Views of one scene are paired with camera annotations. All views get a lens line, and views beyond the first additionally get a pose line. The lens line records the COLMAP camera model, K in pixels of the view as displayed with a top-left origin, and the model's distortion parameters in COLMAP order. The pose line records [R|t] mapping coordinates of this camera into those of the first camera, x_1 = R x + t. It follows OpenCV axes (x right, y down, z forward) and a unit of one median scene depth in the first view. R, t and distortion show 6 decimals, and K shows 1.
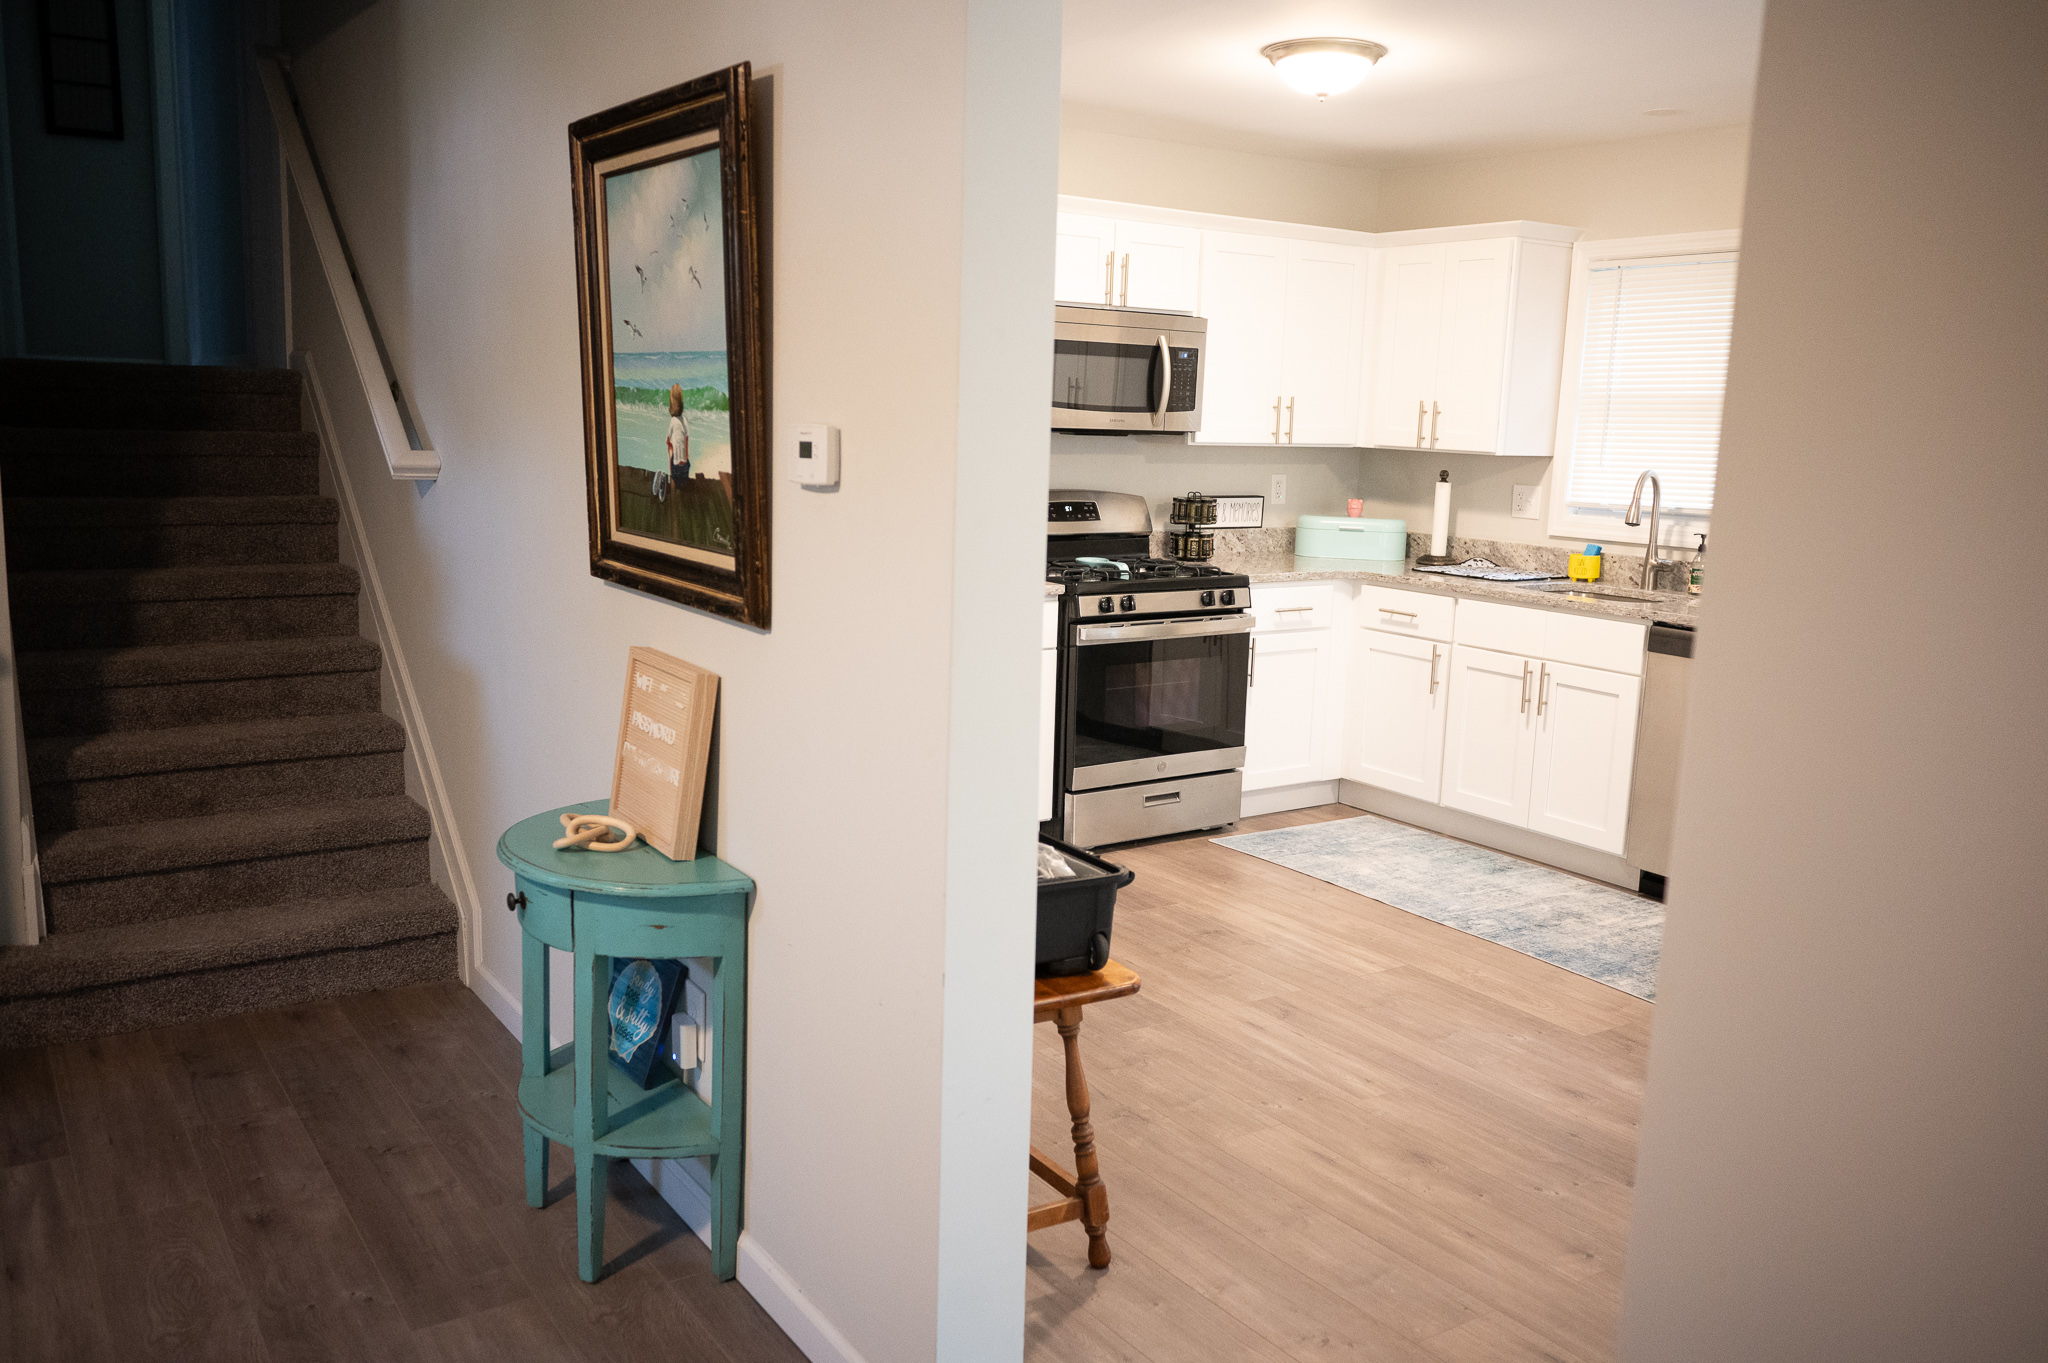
lens RADIAL K [[1657.4, 0, 1024.0], [0, 1657.4, 681.5], [0, 0, 1]] dist [0.006085, -0.004628]
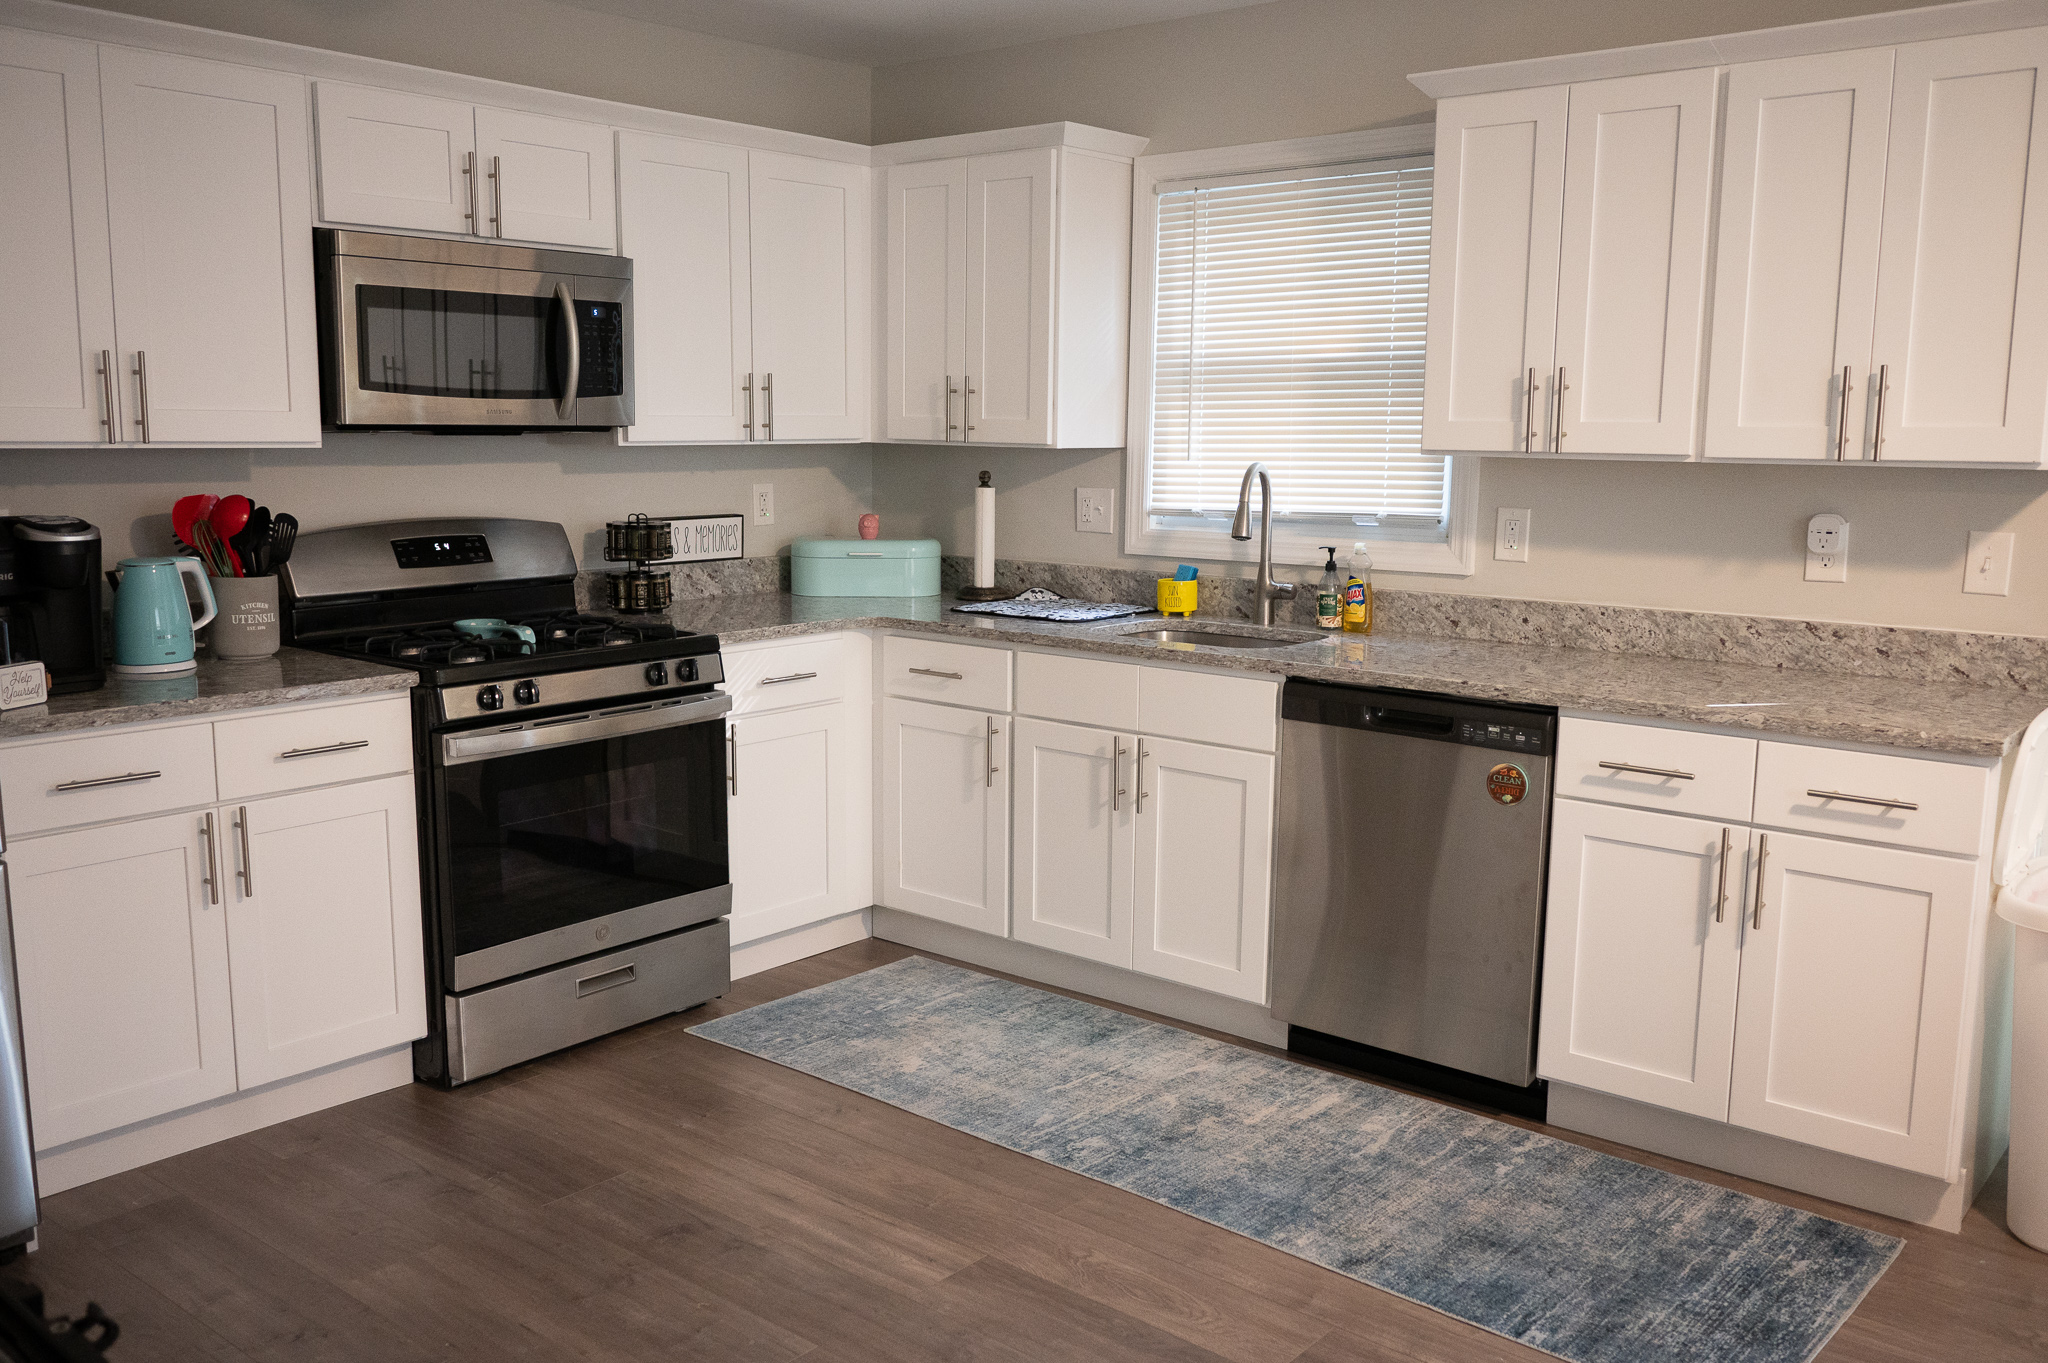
lens RADIAL K [[1657.4, 0, 1024.0], [0, 1657.4, 681.5], [0, 0, 1]] dist [0.006085, -0.004628]
pose [[0.962070, -0.065671, 0.264779, 0.076183], [0.065740, 0.997800, 0.008613, -0.043095], [-0.264762, 0.009121, 0.964271, 0.315345]]
